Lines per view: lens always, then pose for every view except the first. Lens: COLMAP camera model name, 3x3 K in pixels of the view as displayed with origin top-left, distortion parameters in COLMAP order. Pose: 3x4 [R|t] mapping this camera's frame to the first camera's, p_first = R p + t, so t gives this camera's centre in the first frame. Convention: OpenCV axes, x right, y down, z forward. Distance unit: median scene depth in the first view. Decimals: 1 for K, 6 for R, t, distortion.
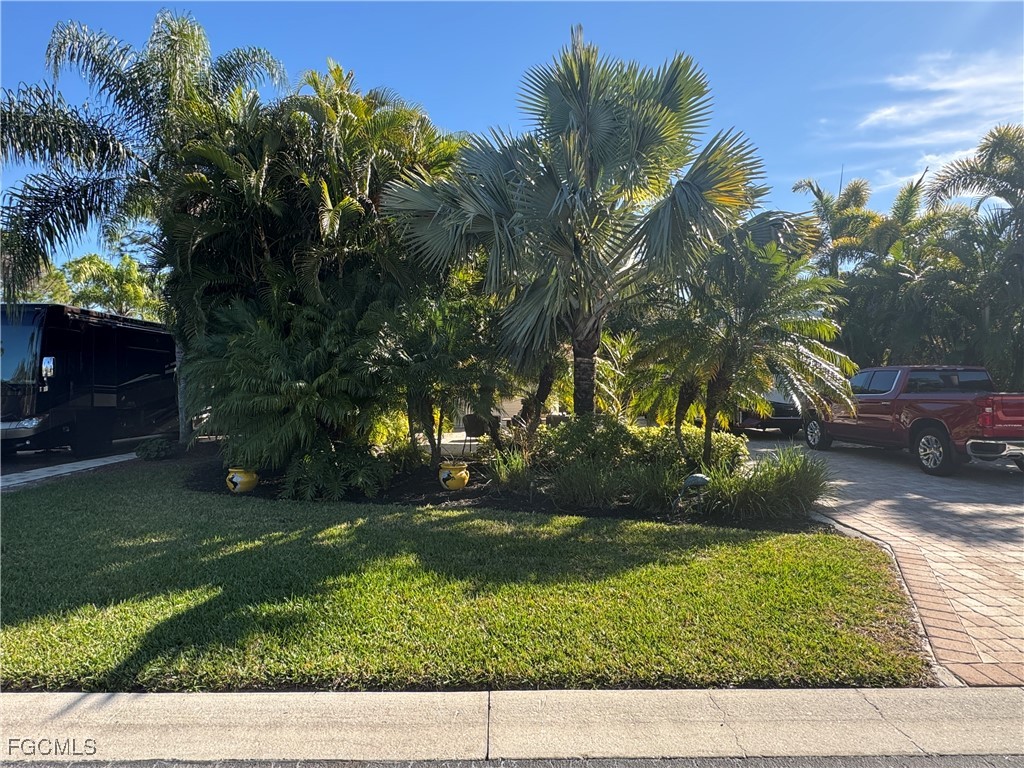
lens RADIAL K [[585.9, 0, 513.5], [0, 585.9, 385.3], [0, 0, 1]] dist [0.003436, 0.003342]
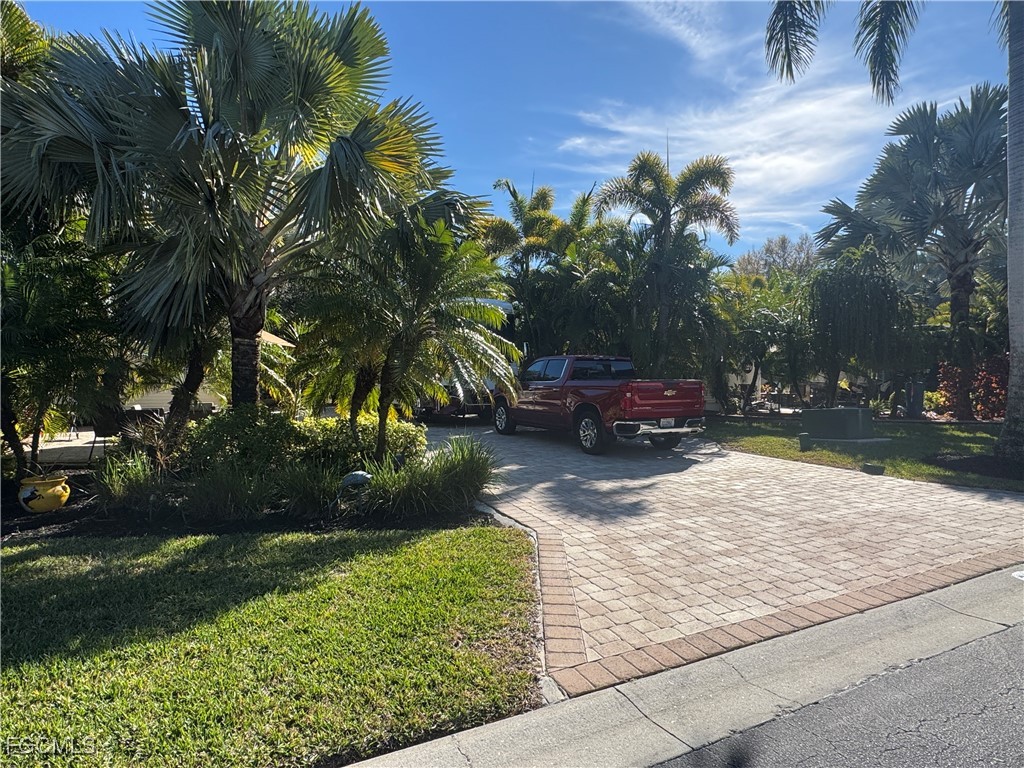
lens RADIAL K [[585.9, 0, 513.5], [0, 585.9, 385.3], [0, 0, 1]] dist [0.003436, 0.003342]
pose [[0.897151, -0.005474, 0.441690, 0.123188], [-0.003340, 0.999811, 0.019174, 0.003327], [-0.441711, -0.018677, 0.896963, 0.095571]]
